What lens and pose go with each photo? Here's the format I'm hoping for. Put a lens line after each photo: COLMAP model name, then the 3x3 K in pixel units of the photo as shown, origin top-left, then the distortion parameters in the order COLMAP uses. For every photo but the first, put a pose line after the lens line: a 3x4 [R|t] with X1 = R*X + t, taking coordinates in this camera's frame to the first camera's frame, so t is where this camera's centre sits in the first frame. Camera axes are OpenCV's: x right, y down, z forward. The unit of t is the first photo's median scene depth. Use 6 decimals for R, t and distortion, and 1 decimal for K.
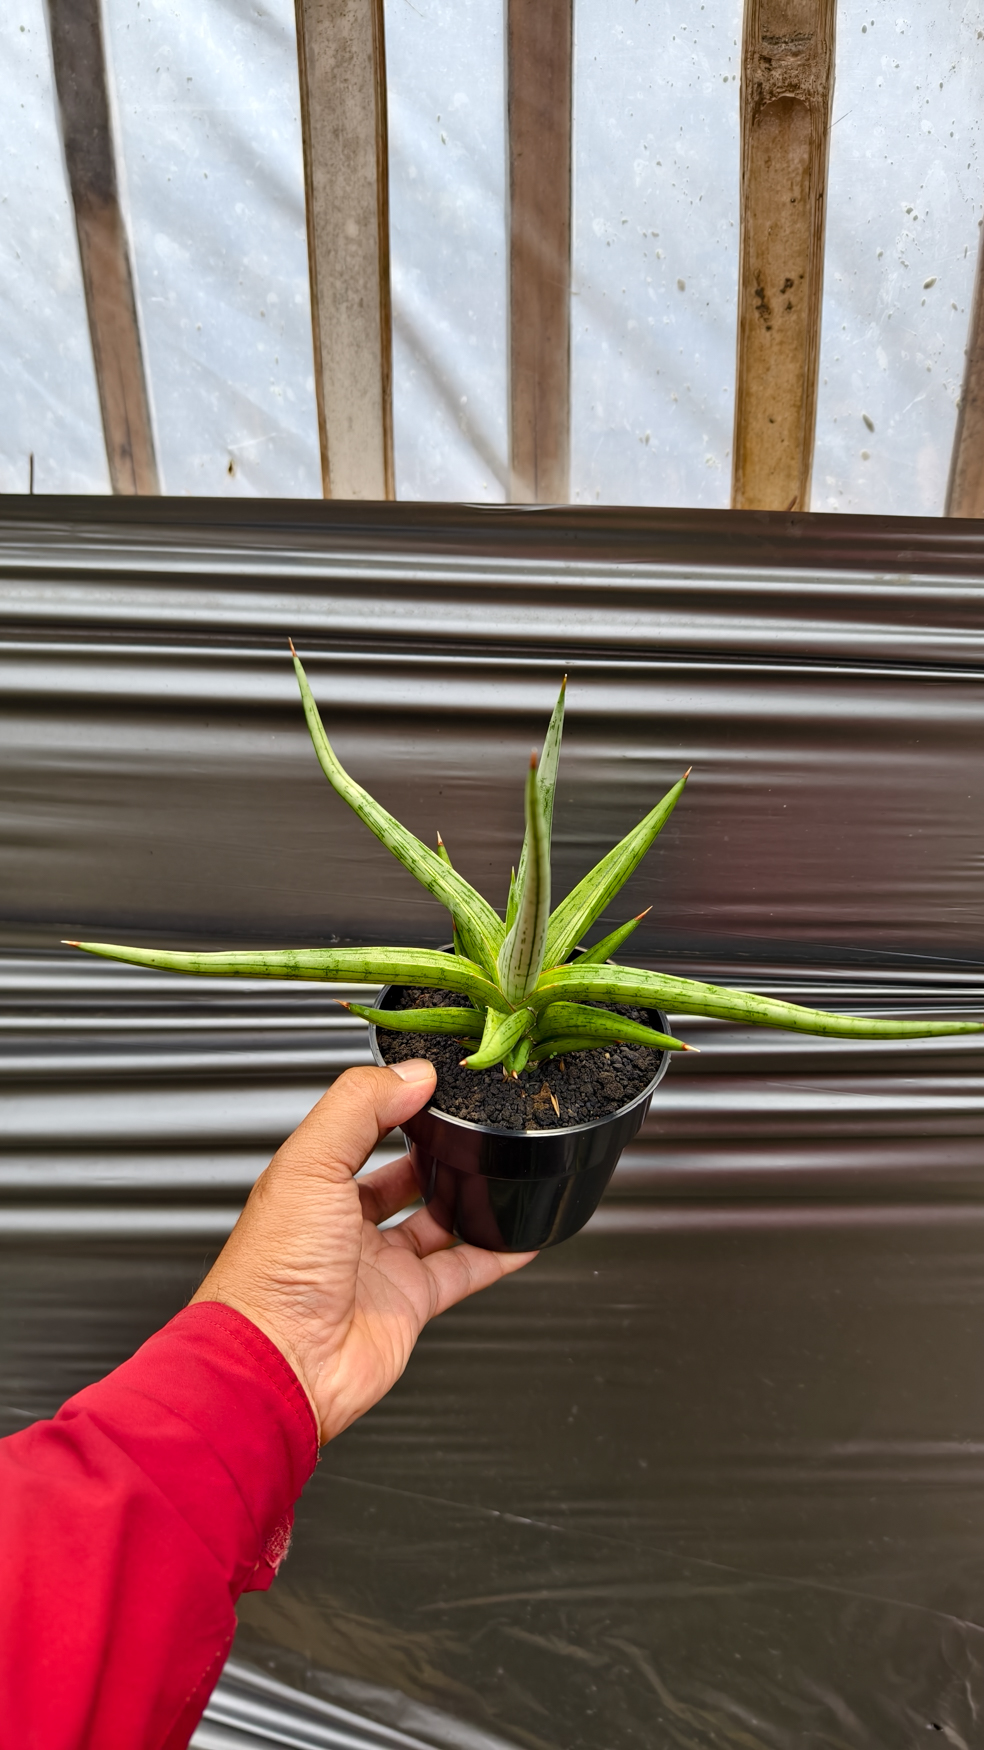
lens RADIAL K [[1214.0, 0, 486.6], [0, 1214.0, 870.0], [0, 0, 1]] dist [-0.013438, -0.002872]
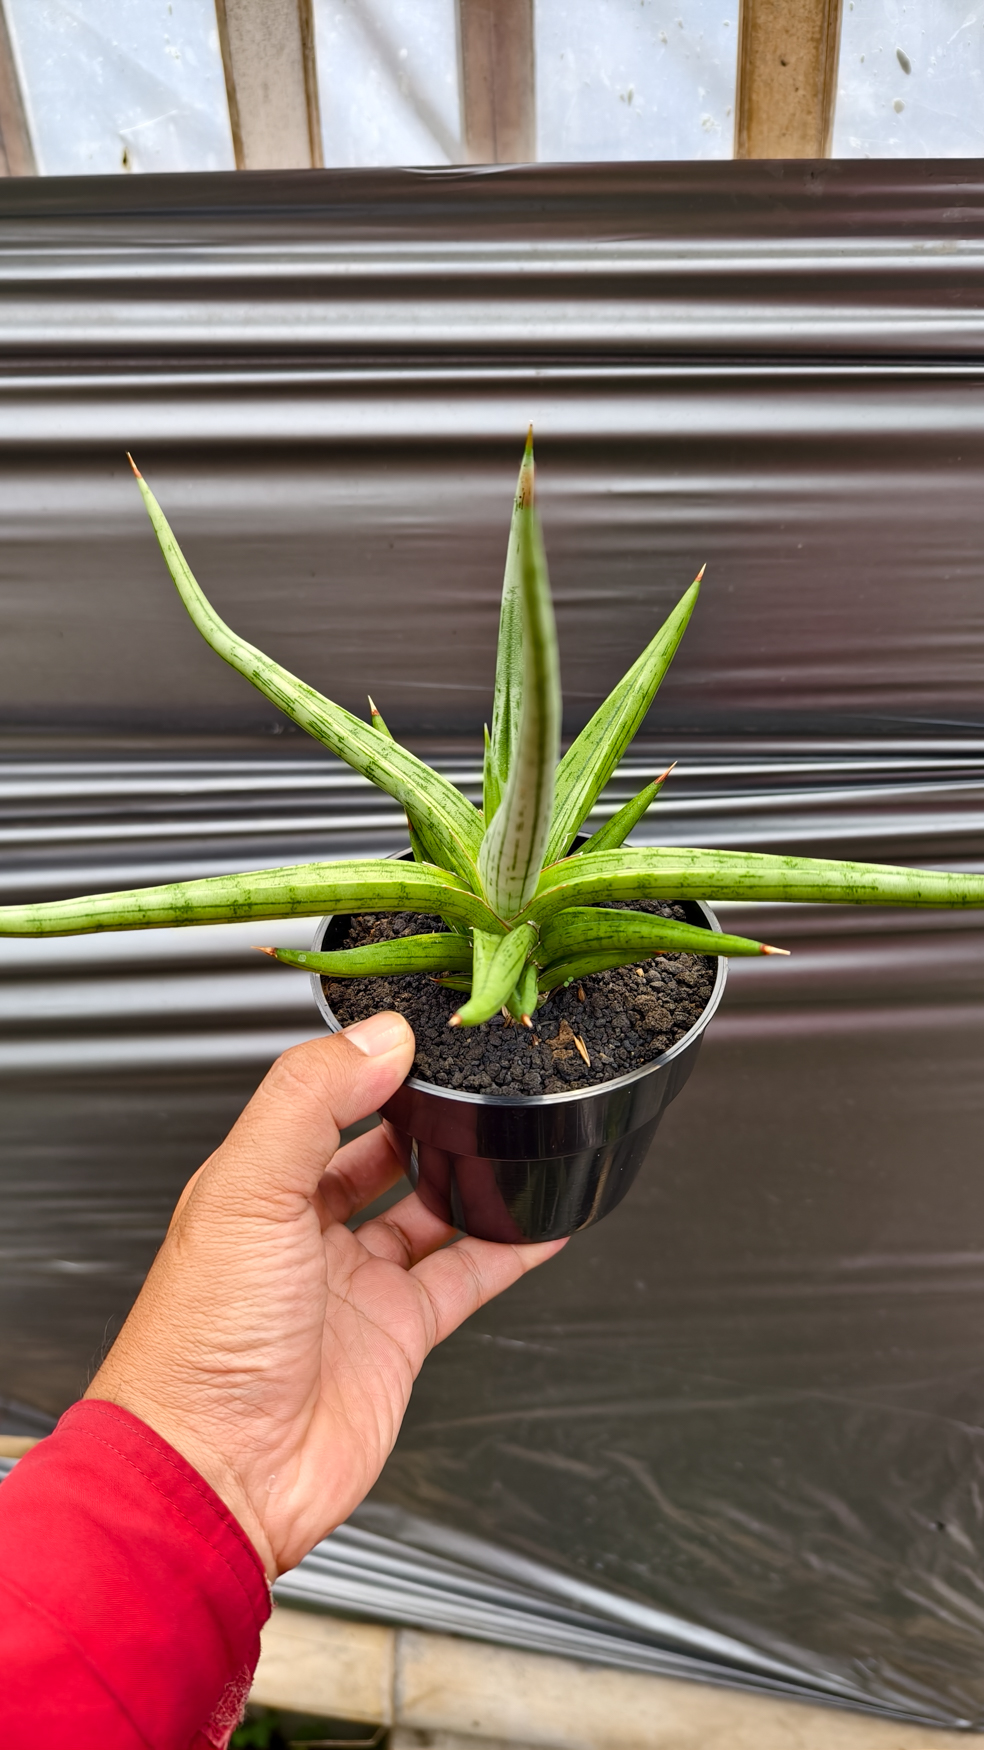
lens RADIAL K [[1214.0, 0, 495.5], [0, 1214.0, 870.8], [0, 0, 1]] dist [-0.013438, -0.002872]
pose [[0.999425, -0.030300, 0.015194, 0.014316], [0.027946, 0.990239, 0.136550, 0.046100], [-0.019183, -0.136047, 0.990517, 0.130232]]
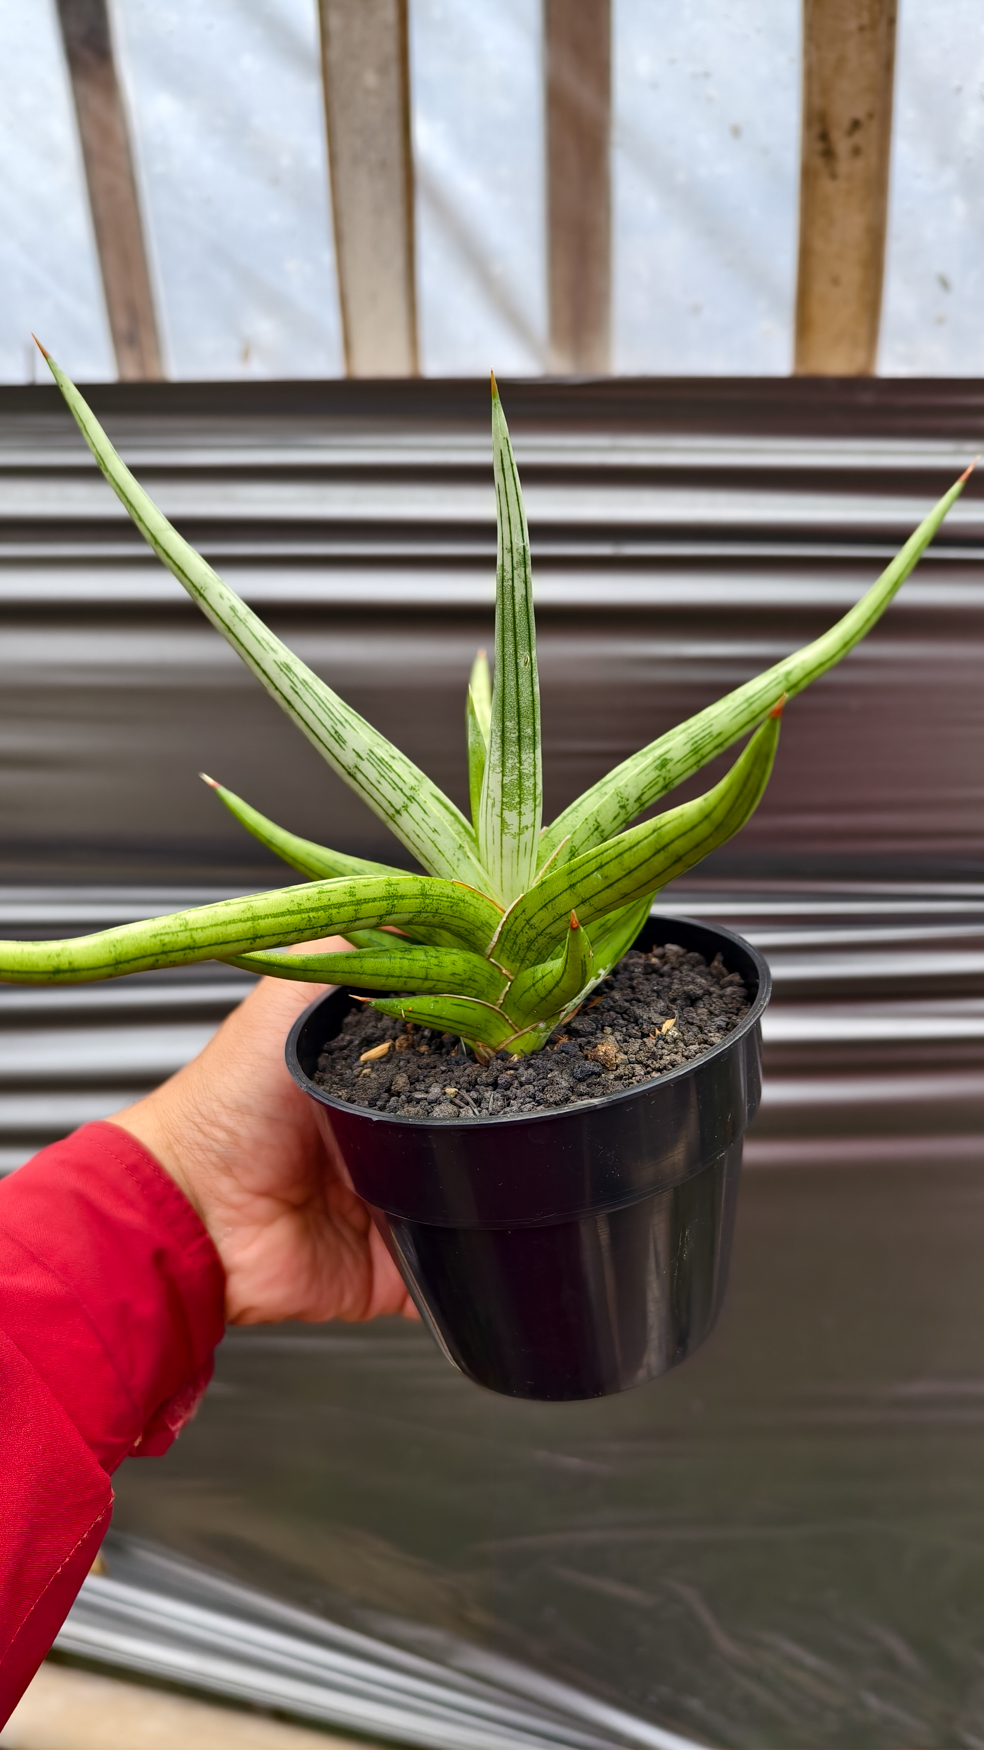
lens RADIAL K [[1214.0, 0, 499.3], [0, 1214.0, 868.9], [0, 0, 1]] dist [-0.013438, -0.002872]
pose [[0.999786, -0.013635, -0.015574, -0.008944], [0.014329, 0.998868, 0.045366, 0.023402], [0.014938, -0.045579, 0.998849, 0.067444]]
